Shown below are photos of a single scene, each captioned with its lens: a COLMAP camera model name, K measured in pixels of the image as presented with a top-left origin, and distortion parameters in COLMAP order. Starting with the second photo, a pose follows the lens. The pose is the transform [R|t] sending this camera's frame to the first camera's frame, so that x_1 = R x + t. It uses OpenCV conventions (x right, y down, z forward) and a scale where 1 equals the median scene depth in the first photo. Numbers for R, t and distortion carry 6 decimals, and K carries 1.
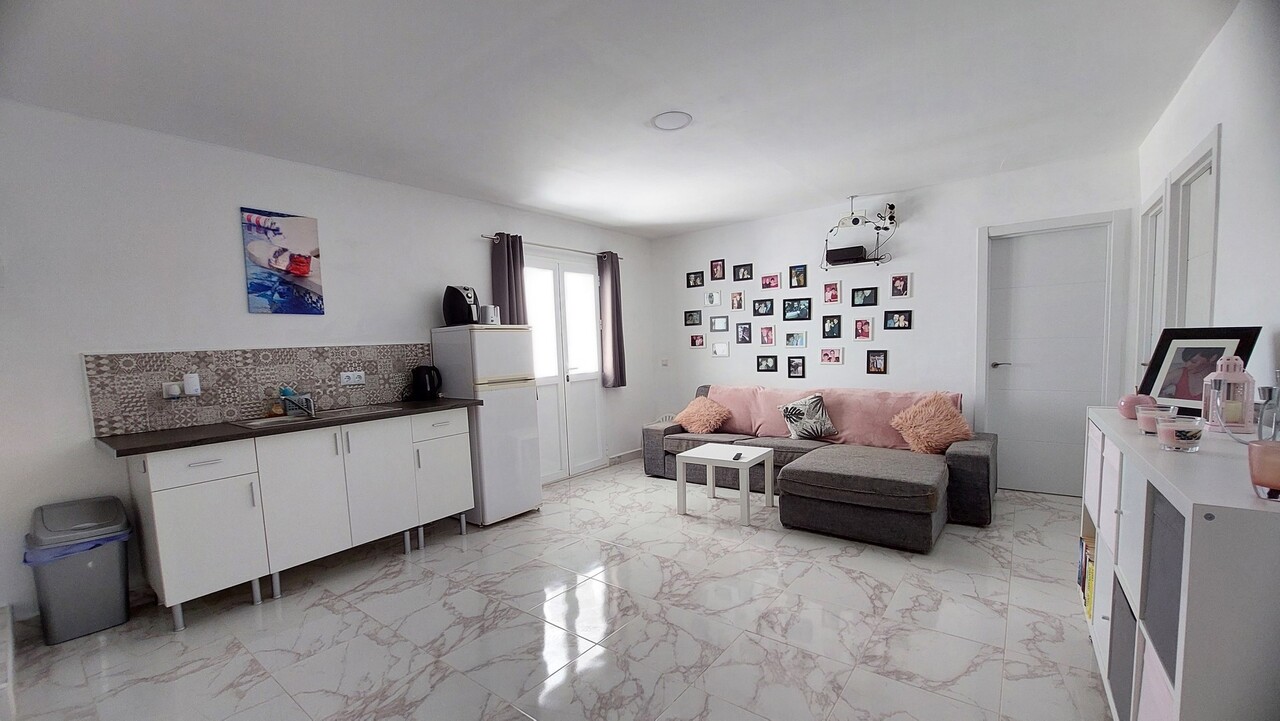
lens RADIAL K [[502.3, 0, 604.0], [0, 502.3, 378.8], [0, 0, 1]] dist [-0.003591, -0.003702]
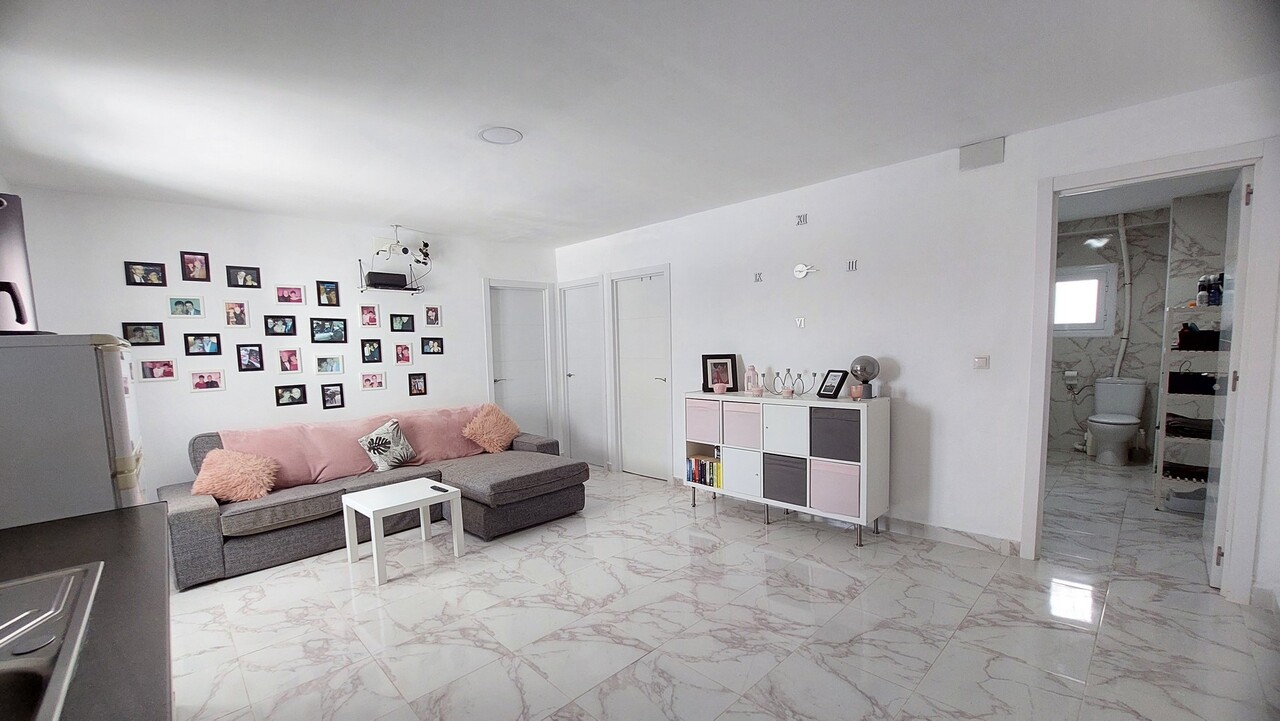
lens RADIAL K [[502.3, 0, 656.5], [0, 502.3, 376.5], [0, 0, 1]] dist [-0.003591, -0.003702]
pose [[0.129016, -0.034977, 0.991025, -0.429413], [0.091772, 0.995510, 0.023188, -0.026722], [-0.987387, 0.087957, 0.131647, 0.334468]]
